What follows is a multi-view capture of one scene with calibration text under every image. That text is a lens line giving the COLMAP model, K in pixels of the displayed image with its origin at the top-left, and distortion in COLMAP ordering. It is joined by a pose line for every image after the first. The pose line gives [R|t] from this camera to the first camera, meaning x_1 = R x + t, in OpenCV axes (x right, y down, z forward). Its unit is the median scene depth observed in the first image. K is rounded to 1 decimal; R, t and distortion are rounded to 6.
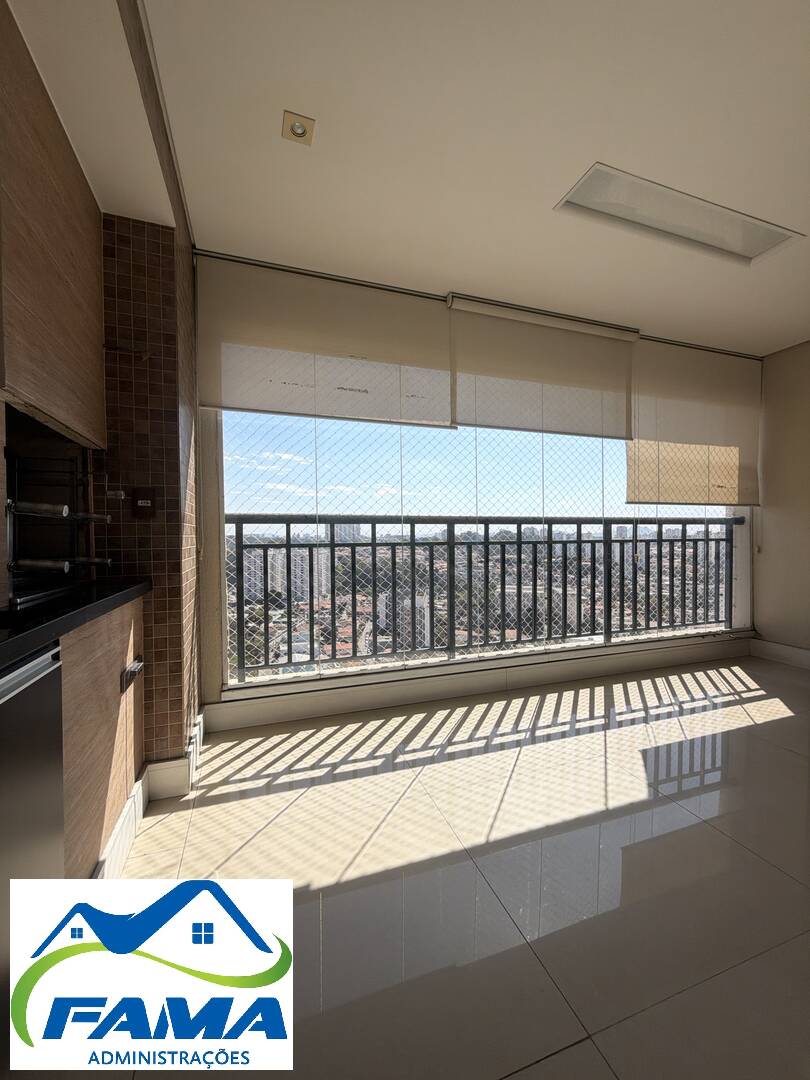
lens RADIAL K [[431.2, 0, 402.5], [0, 431.2, 544.2], [0, 0, 1]] dist [0.000436, -0.000498]
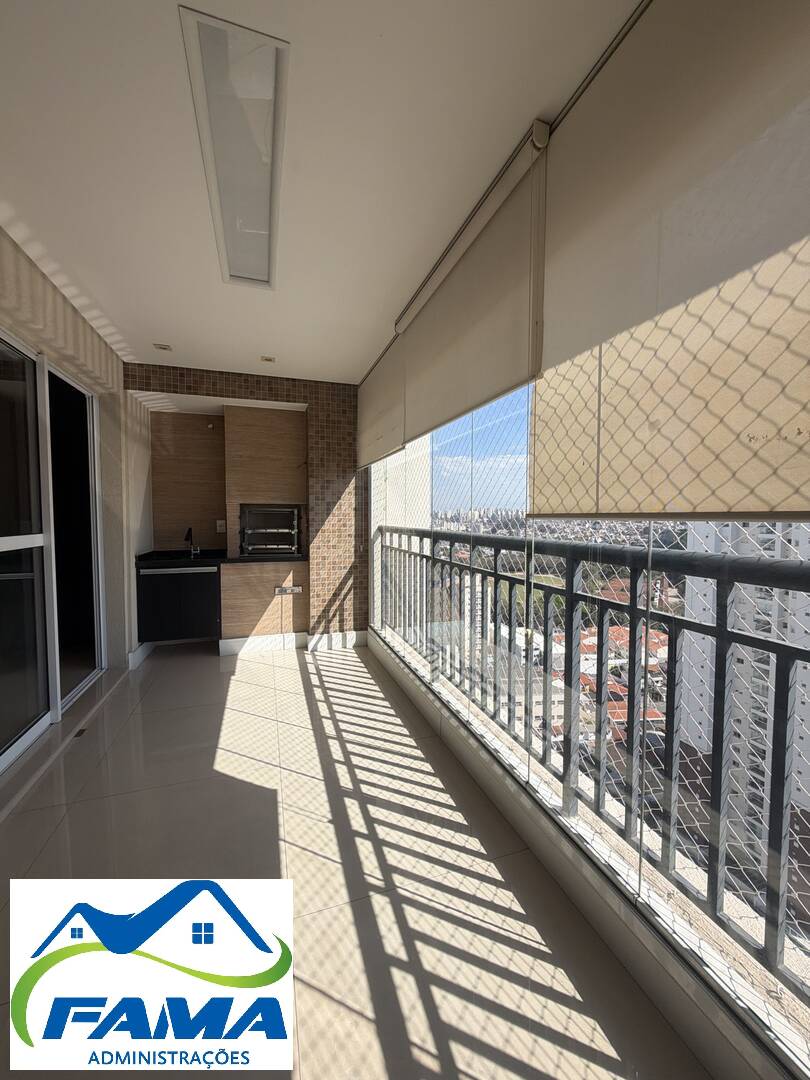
lens RADIAL K [[431.2, 0, 406.7], [0, 431.2, 536.8], [0, 0, 1]] dist [0.000436, -0.000498]
pose [[-0.007963, 0.056814, -0.998353, 1.174154], [-0.024965, 0.998062, 0.056997, -0.113567], [0.999657, 0.025378, -0.006530, 1.025358]]
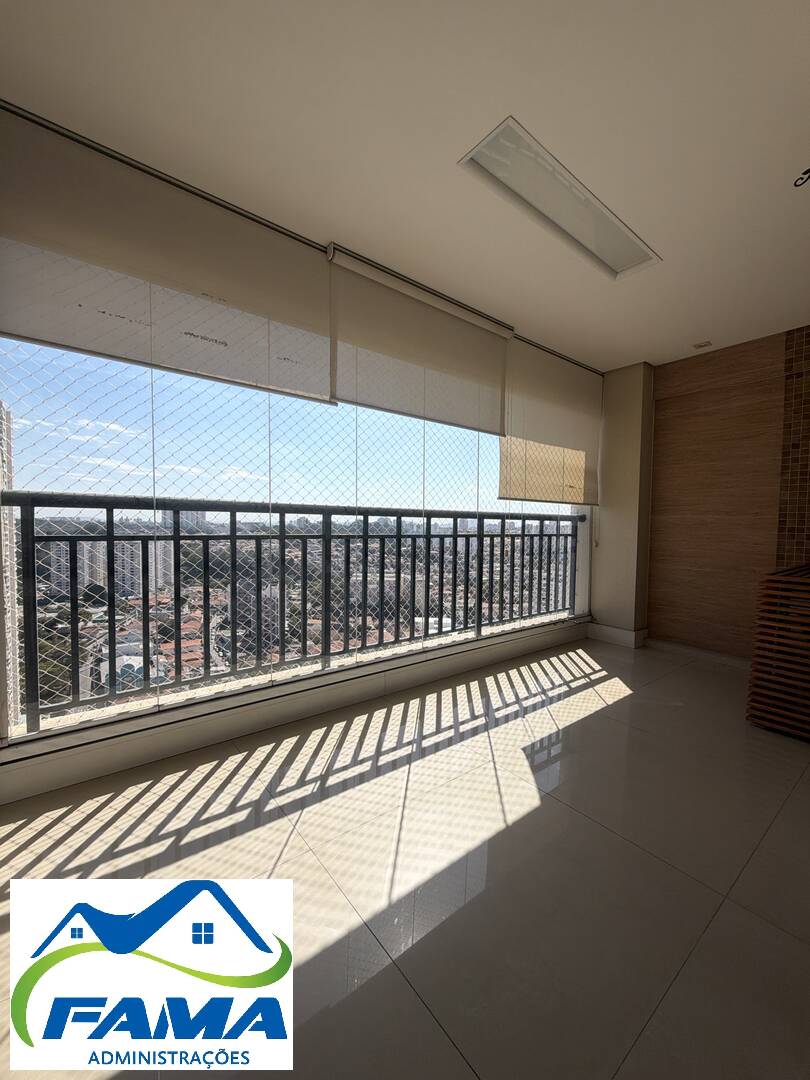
lens RADIAL K [[431.2, 0, 403.0], [0, 431.2, 543.3], [0, 0, 1]] dist [0.000436, -0.000498]
pose [[0.945407, 0.006133, 0.325835, -0.029473], [-0.013974, 0.999666, 0.021730, -0.010215], [-0.325592, -0.025097, 0.945177, 0.130779]]
